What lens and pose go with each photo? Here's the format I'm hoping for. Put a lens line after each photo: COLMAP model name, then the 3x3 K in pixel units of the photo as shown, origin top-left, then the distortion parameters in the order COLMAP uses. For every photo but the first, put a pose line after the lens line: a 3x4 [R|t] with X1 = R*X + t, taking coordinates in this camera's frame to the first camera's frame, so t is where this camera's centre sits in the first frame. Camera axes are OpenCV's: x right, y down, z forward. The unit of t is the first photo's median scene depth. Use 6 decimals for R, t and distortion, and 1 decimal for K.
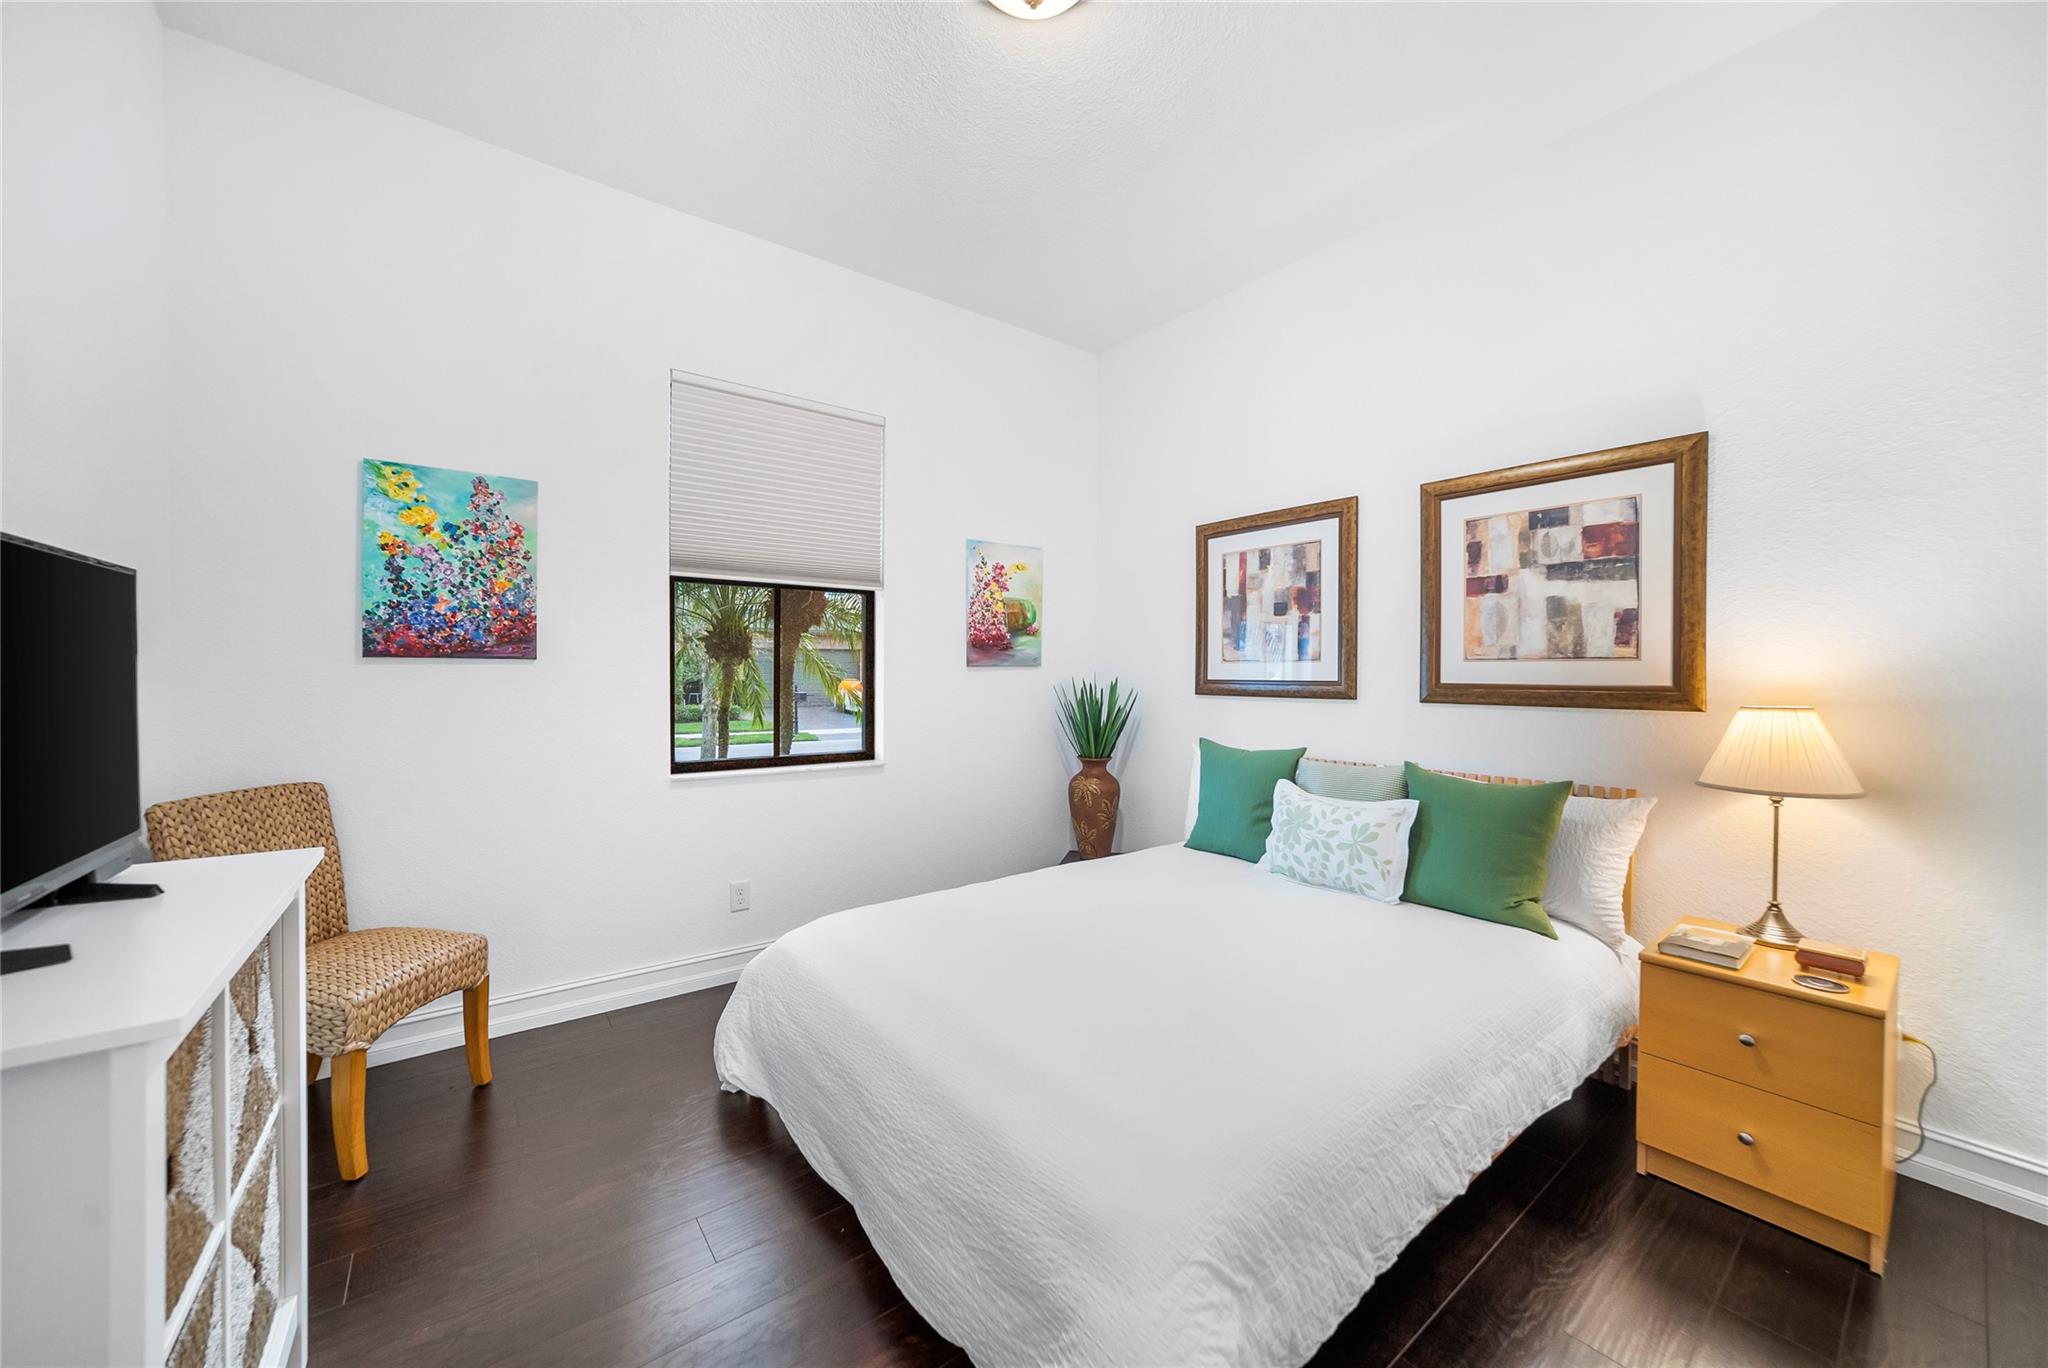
lens RADIAL K [[762.0, 0, 1028.9], [0, 762.0, 678.1], [0, 0, 1]] dist [-0.029164, 0.009273]
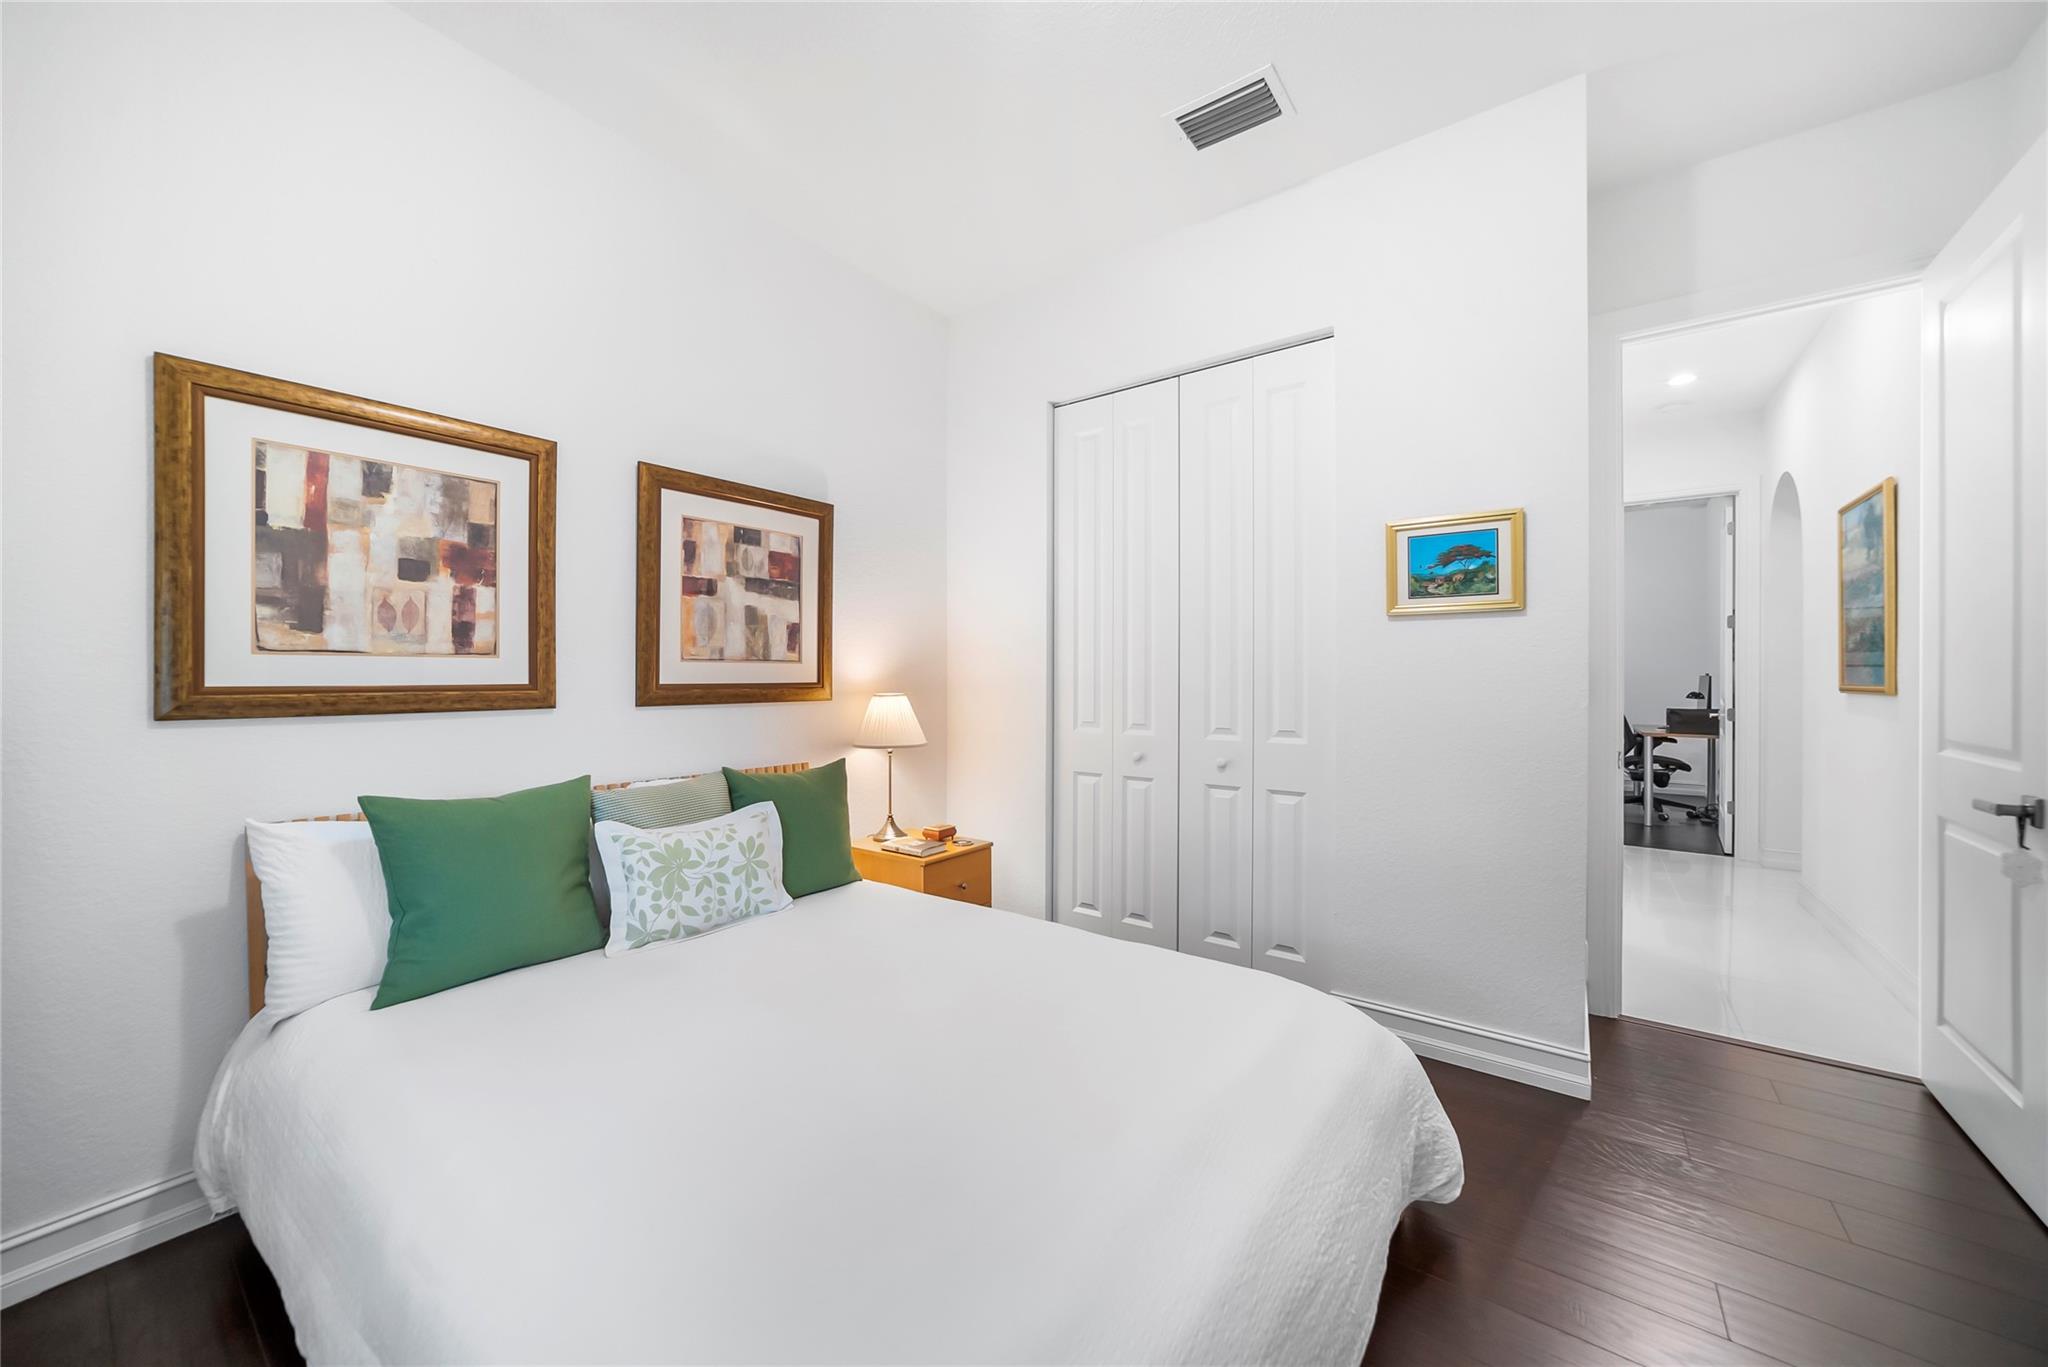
lens RADIAL K [[762.0, 0, 1025.0], [0, 762.0, 675.8], [0, 0, 1]] dist [-0.029164, 0.009273]
pose [[-0.271311, -0.006361, 0.962471, -0.480167], [0.003826, 0.999963, 0.007688, -0.009167], [-0.962484, 0.005768, -0.271276, 0.839588]]
